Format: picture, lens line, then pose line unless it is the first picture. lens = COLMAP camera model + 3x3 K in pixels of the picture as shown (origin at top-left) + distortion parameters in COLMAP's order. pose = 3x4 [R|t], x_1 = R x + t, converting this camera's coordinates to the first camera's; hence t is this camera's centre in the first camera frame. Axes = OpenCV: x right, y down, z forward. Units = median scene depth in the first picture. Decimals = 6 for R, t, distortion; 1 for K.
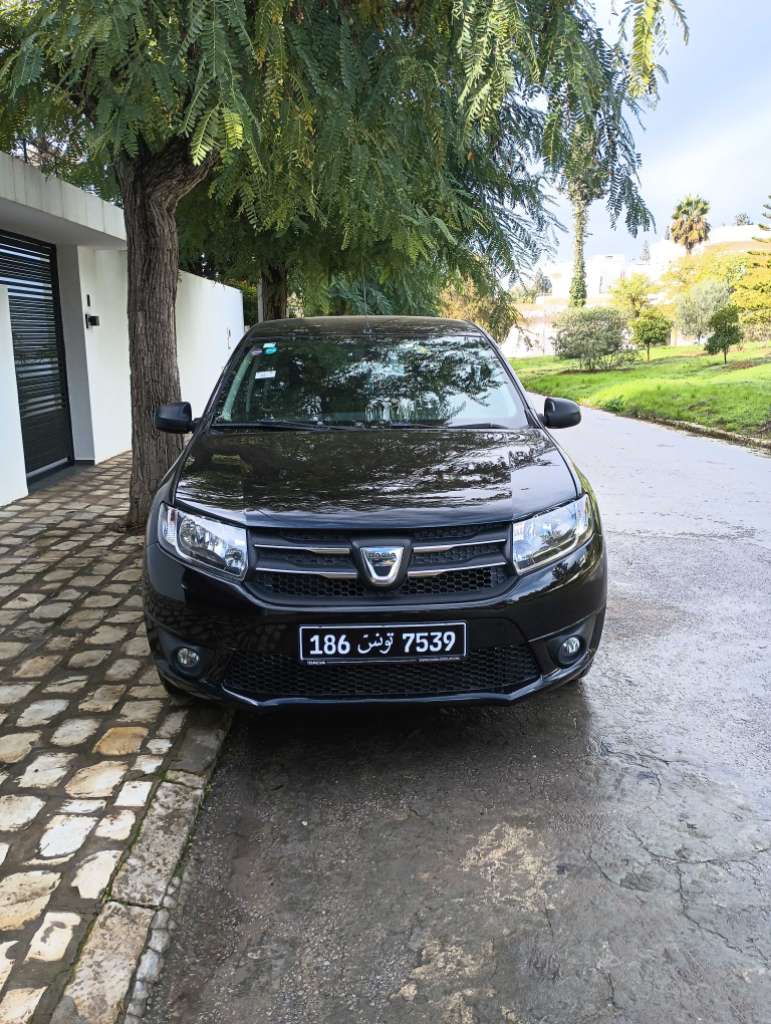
lens RADIAL K [[849.8, 0, 377.8], [0, 849.8, 518.5], [0, 0, 1]] dist [0.070810, -0.093188]
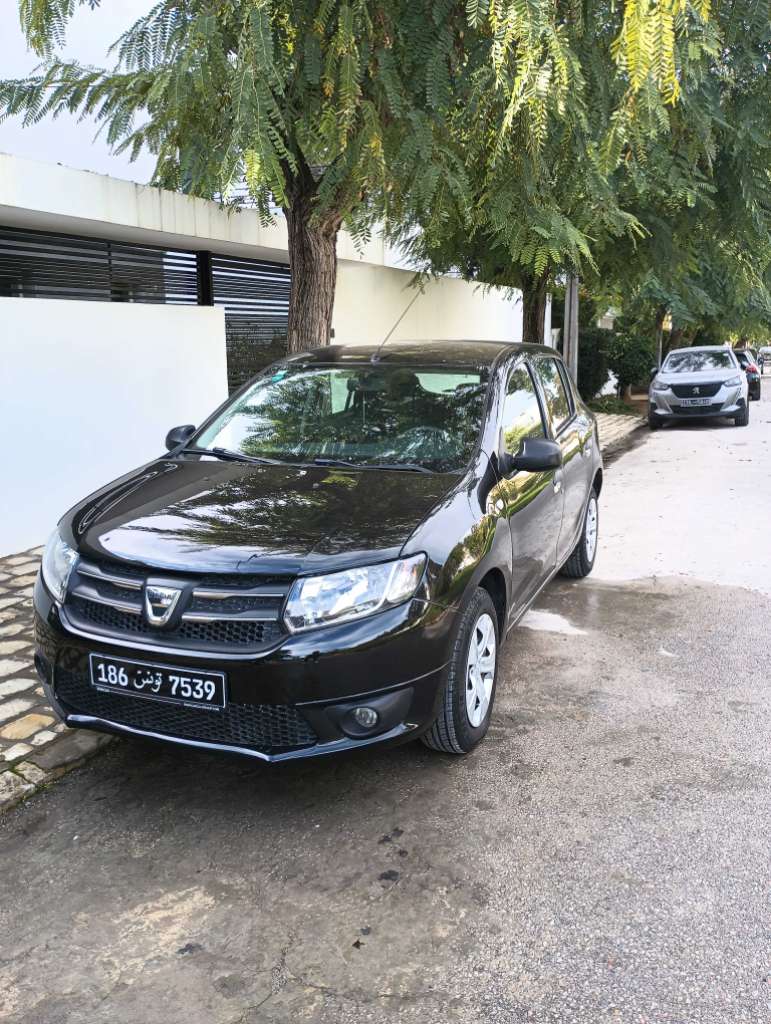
lens RADIAL K [[849.8, 0, 393.6], [0, 849.8, 507.3], [0, 0, 1]] dist [0.070810, -0.093188]
pose [[0.906664, 0.085108, -0.413179, 0.672716], [-0.087589, 0.996072, 0.012972, -0.100382], [0.412660, 0.024429, 0.910558, 0.178127]]
